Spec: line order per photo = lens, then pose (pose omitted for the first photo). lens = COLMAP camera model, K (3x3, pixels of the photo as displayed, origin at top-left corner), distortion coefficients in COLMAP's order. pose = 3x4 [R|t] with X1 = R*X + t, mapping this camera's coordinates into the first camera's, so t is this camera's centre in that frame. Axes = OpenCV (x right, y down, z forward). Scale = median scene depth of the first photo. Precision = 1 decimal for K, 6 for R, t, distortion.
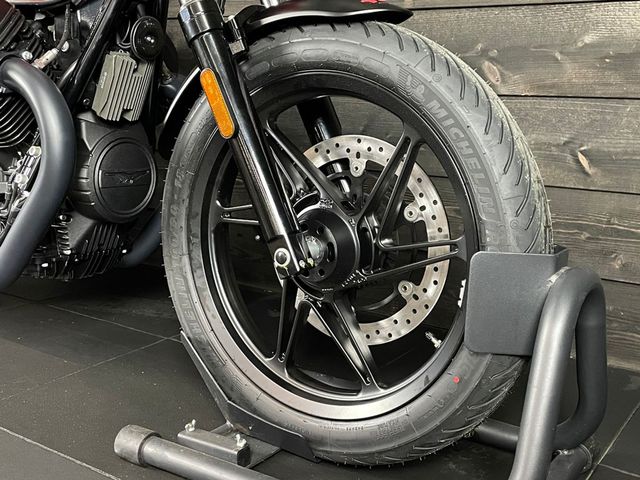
lens RADIAL K [[756.9, 0, 326.6], [0, 756.9, 240.1], [0, 0, 1]] dist [0.059640, 0.000000]
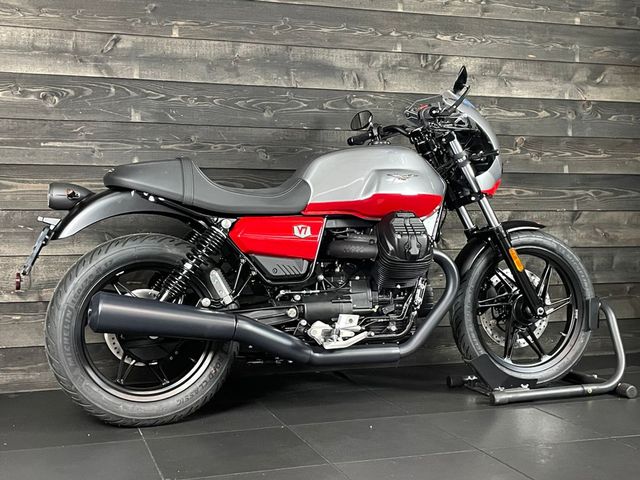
lens RADIAL K [[853.0, 0, 325.3], [0, 853.0, 234.8], [0, 0, 1]] dist [0.088032, 0.000000]
pose [[0.608598, -0.039134, 0.792513, -2.785727], [0.177337, 0.980228, -0.087779, -0.106347], [-0.773408, 0.193964, 0.603504, -0.349816]]
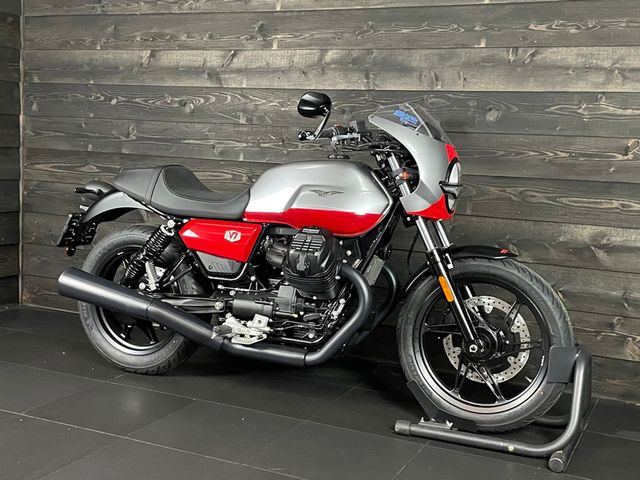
lens RADIAL K [[808.9, 0, 326.7], [0, 808.9, 237.3], [0, 0, 1]] dist [0.070588, 0.000000]
pose [[0.987081, 0.000123, 0.160225, -0.897552], [0.012651, 0.996818, -0.078700, -0.129547], [-0.159724, 0.079710, 0.983938, -1.521829]]
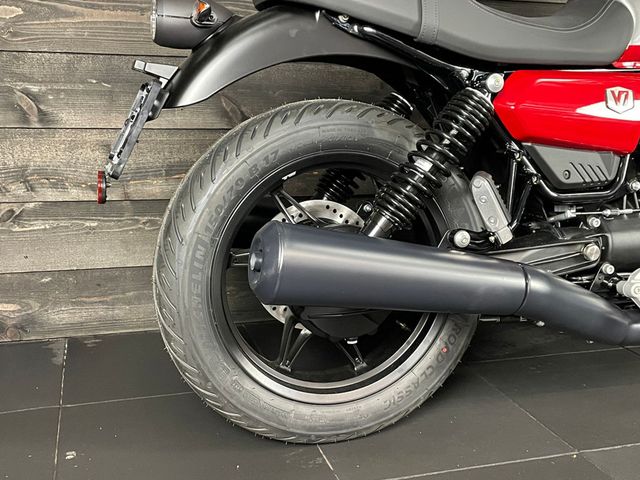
lens RADIAL K [[756.9, 0, 319.1], [0, 756.9, 244.9], [0, 0, 1]] dist [0.059640, 0.000000]
pose [[0.632943, -0.172729, 0.754684, -2.047479], [0.153963, 0.983407, 0.095952, -0.320278], [-0.758735, 0.055462, 0.649034, 0.851429]]
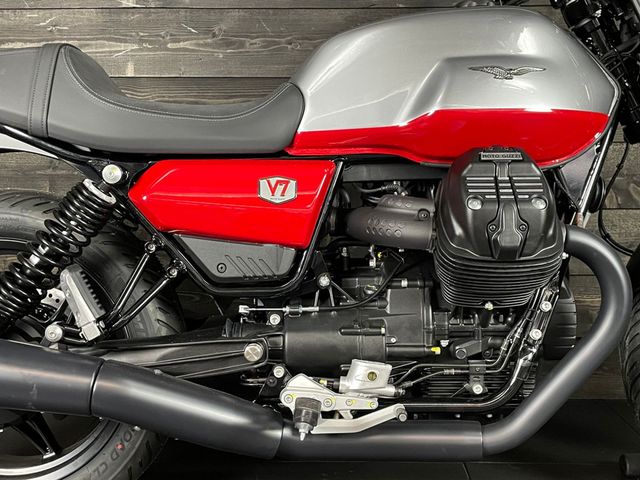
lens RADIAL K [[756.9, 0, 322.3], [0, 756.9, 239.3], [0, 0, 1]] dist [0.059640, 0.000000]
pose [[0.840997, -0.090897, 0.533350, -1.326384], [0.132139, 0.990441, -0.039562, -0.229717], [-0.524656, 0.103748, 0.844969, 0.282433]]
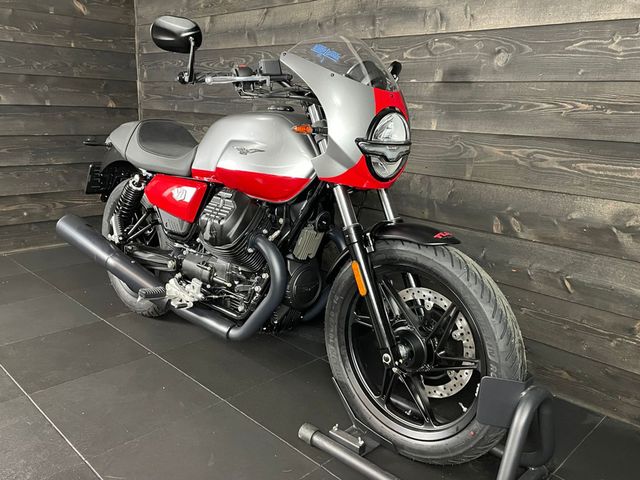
lens RADIAL K [[534.4, 0, 319.9], [0, 534.4, 235.5], [0, 0, 1]] dist [0.069119, -0.070907]
pose [[0.982884, 0.058204, -0.174788, -0.002807], [-0.053358, 0.998053, 0.032303, -0.303340], [0.176327, -0.022424, 0.984076, -0.384101]]
